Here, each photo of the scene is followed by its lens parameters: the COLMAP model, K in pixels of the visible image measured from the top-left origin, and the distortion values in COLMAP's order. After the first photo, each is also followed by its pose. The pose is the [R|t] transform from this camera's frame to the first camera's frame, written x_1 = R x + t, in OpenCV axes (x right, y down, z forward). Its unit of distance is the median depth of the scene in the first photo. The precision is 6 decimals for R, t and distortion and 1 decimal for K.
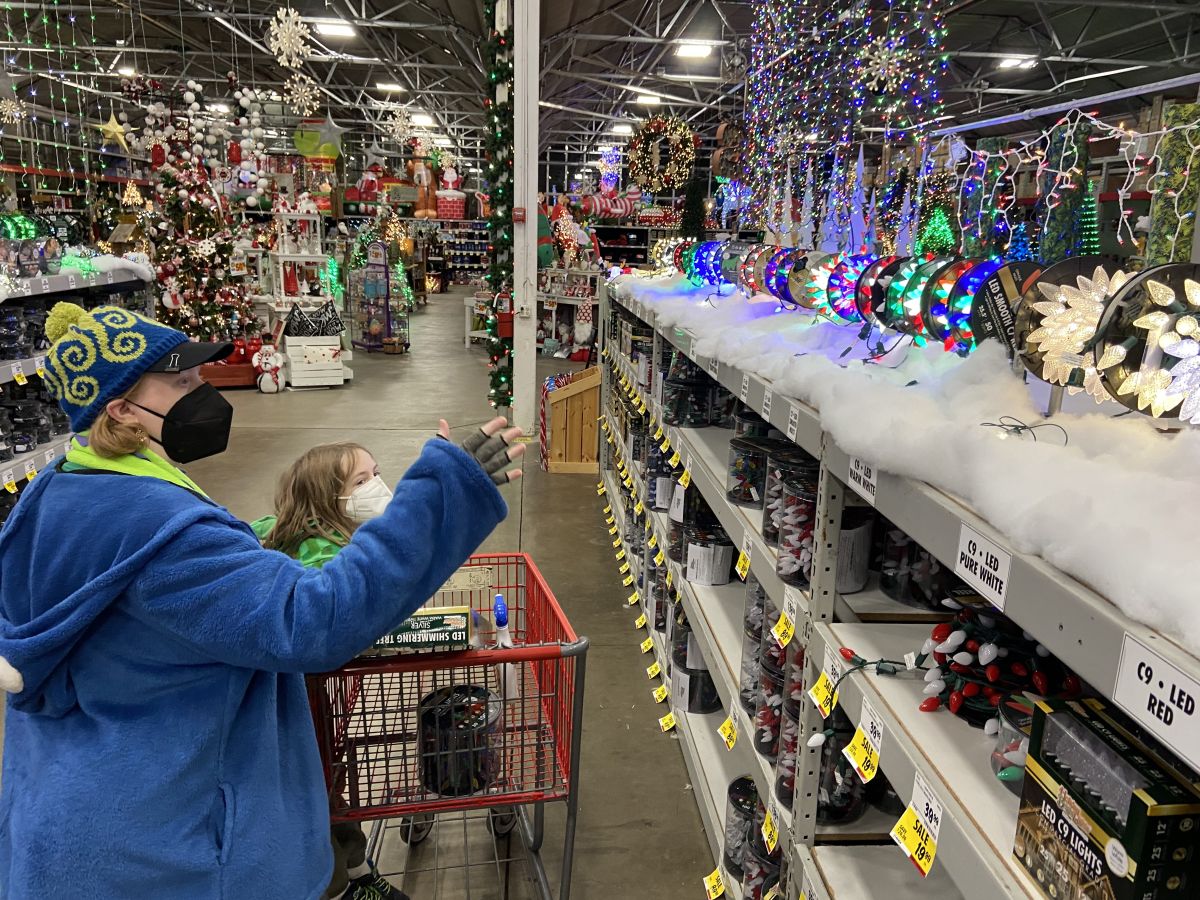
lens RADIAL K [[907.8, 0, 600.0], [0, 907.8, 450.0], [0, 0, 1]] dist [0.098726, -0.113935]
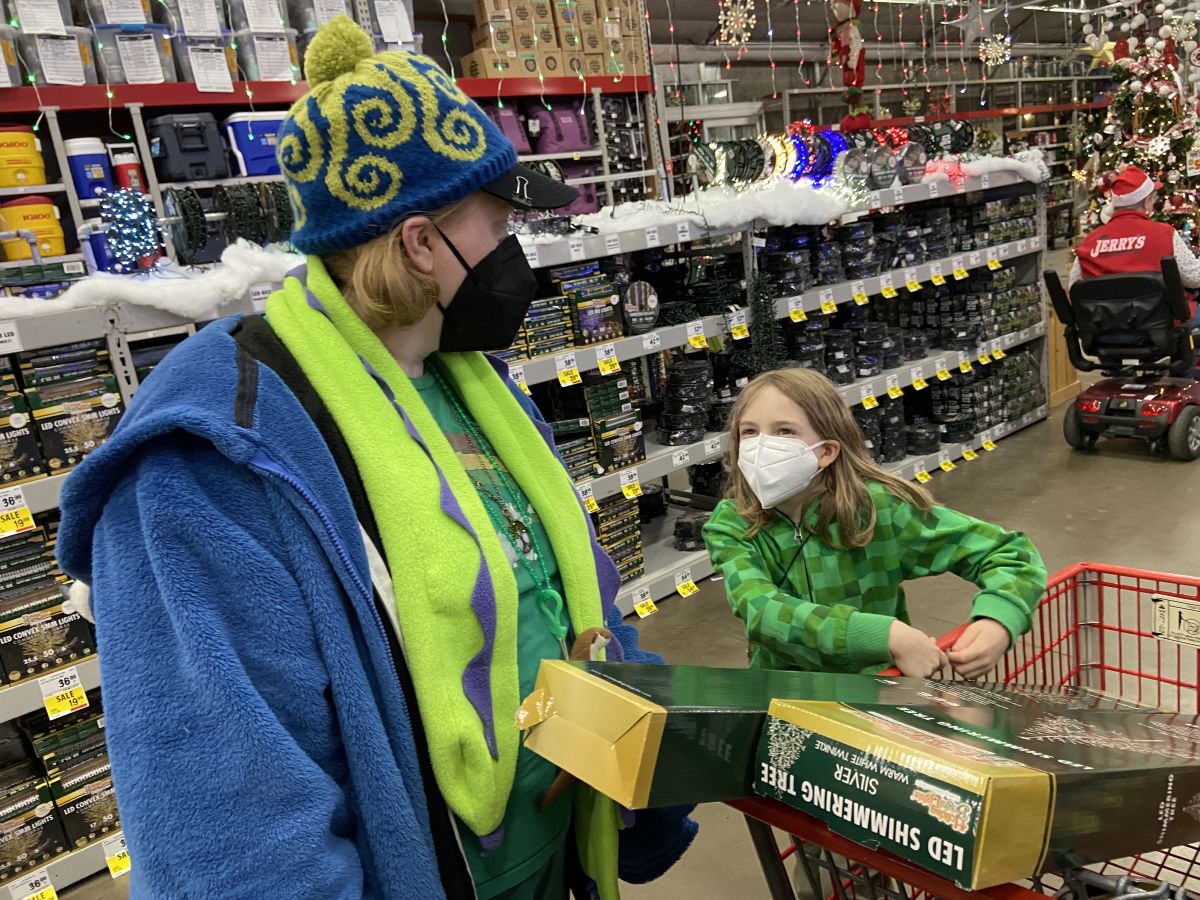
lens RADIAL K [[907.8, 0, 600.0], [0, 907.8, 450.0], [0, 0, 1]] dist [0.098726, -0.113935]
pose [[0.558371, 0.095403, -0.824088, 0.007444], [-0.044167, 0.995375, 0.085307, 0.004490], [0.828415, -0.011235, 0.560002, 0.111719]]
